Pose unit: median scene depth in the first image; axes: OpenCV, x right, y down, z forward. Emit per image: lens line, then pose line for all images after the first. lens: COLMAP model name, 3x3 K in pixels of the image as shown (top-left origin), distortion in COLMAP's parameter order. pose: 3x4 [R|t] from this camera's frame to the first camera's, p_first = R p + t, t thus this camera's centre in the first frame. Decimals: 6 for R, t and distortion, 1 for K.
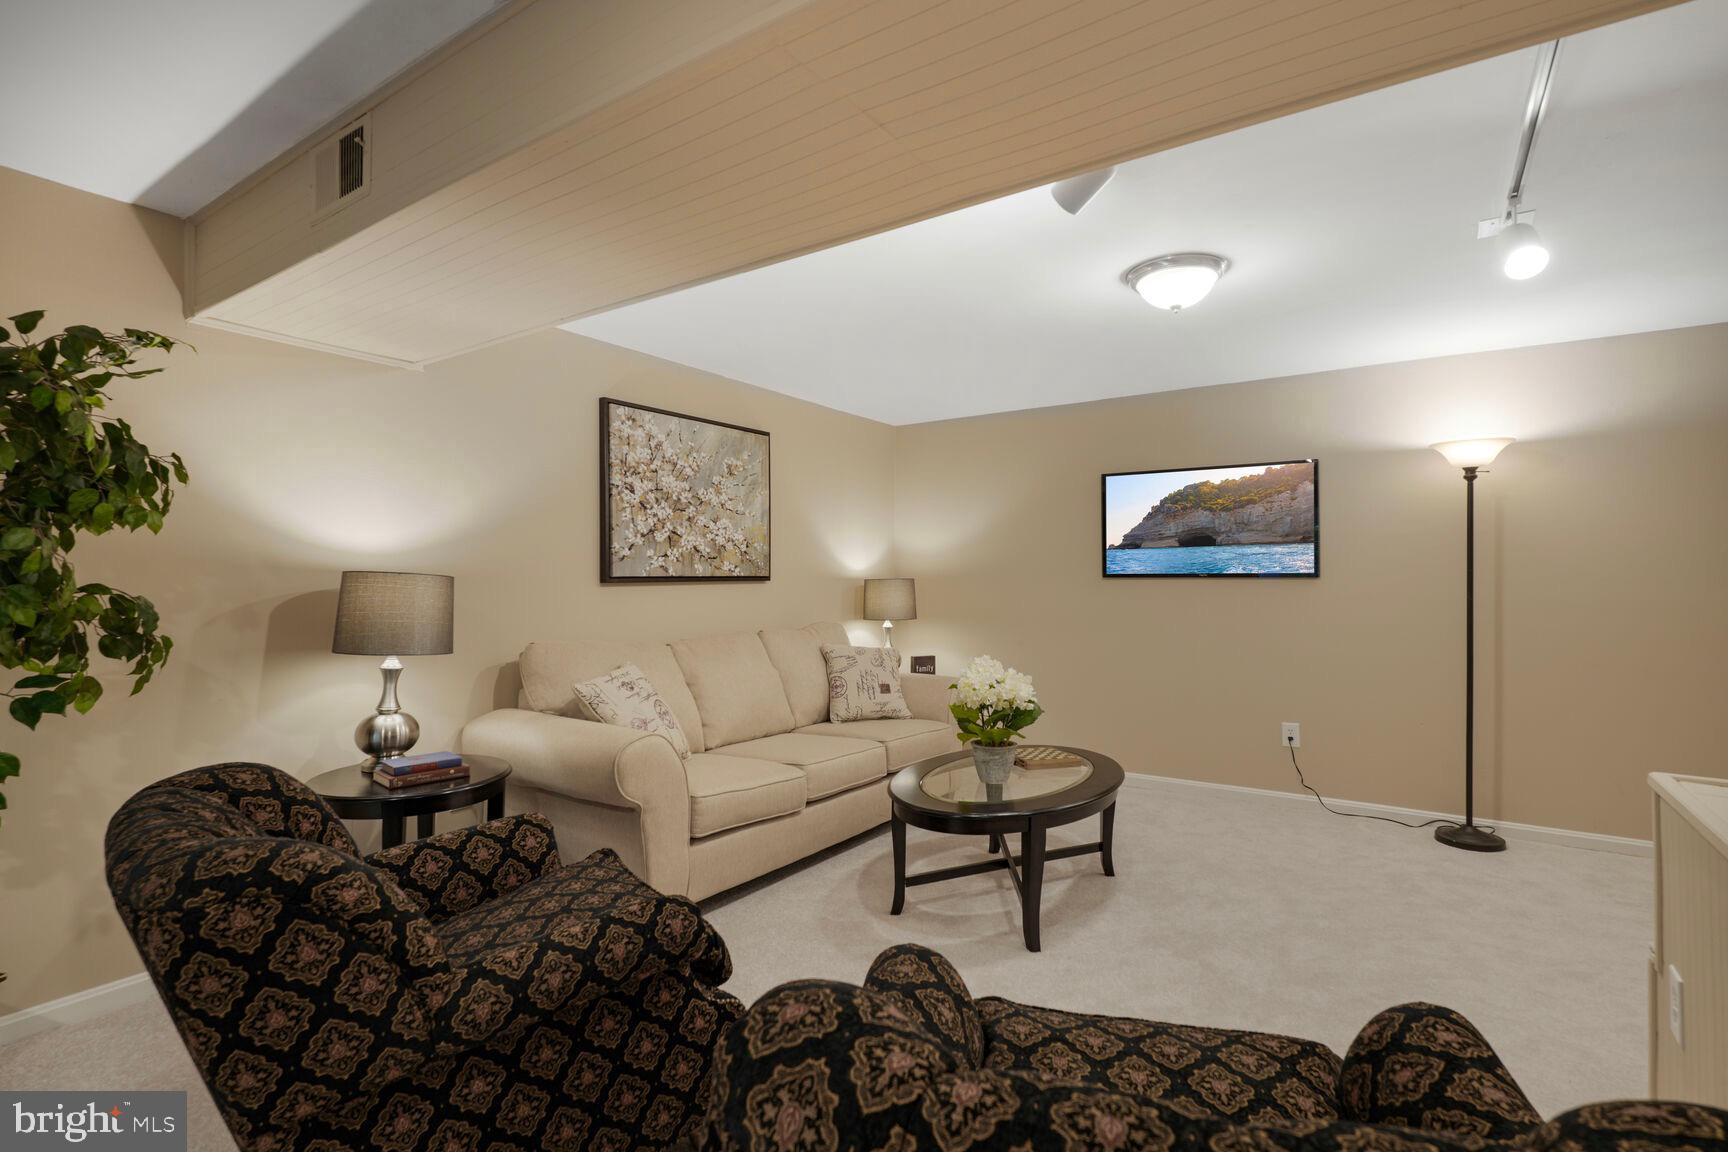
lens RADIAL K [[797.2, 0, 868.1], [0, 797.2, 581.2], [0, 0, 1]] dist [0.006608, 0.000194]
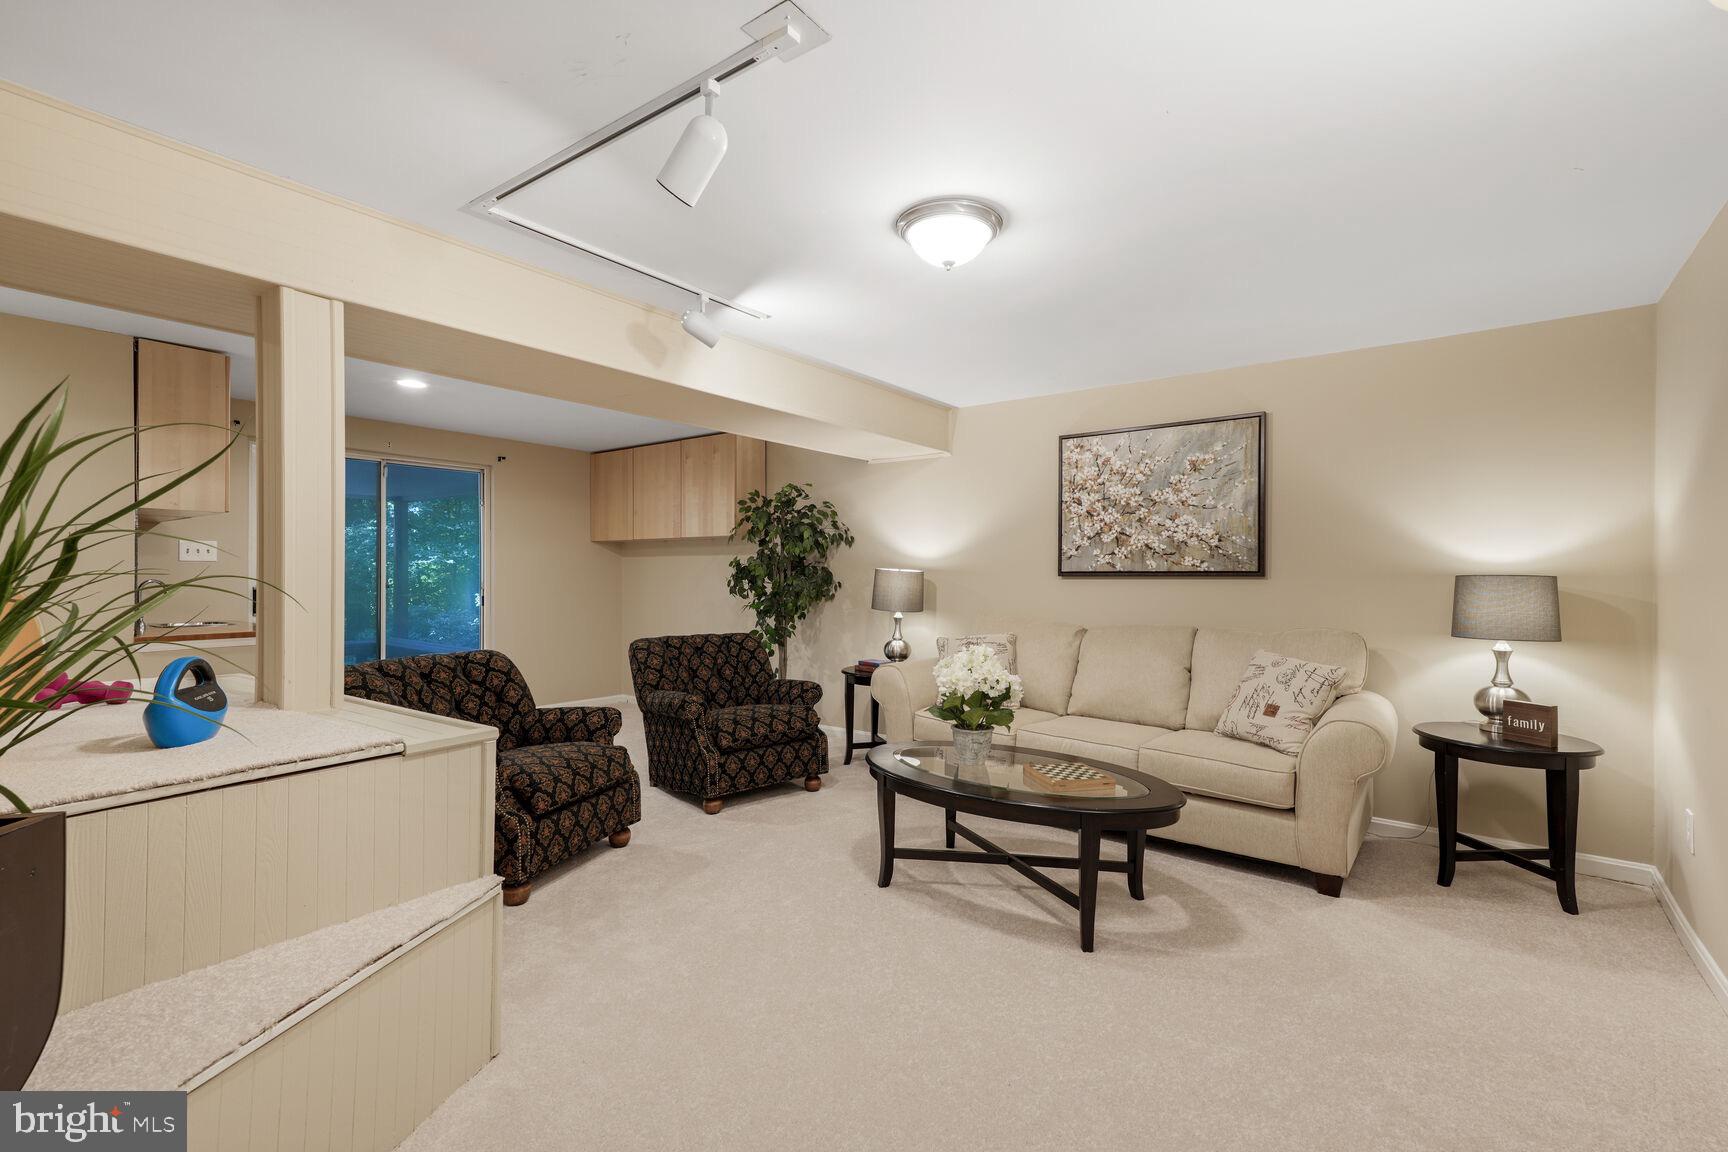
lens RADIAL K [[768.3, 0, 875.0], [0, 768.3, 584.5], [0, 0, 1]] dist [-0.002559, -0.000144]
pose [[-0.028431, 0.019567, -0.999404, 0.883540], [-0.003181, 0.999802, 0.019665, -0.007736], [0.999591, 0.003738, -0.028363, 0.676644]]
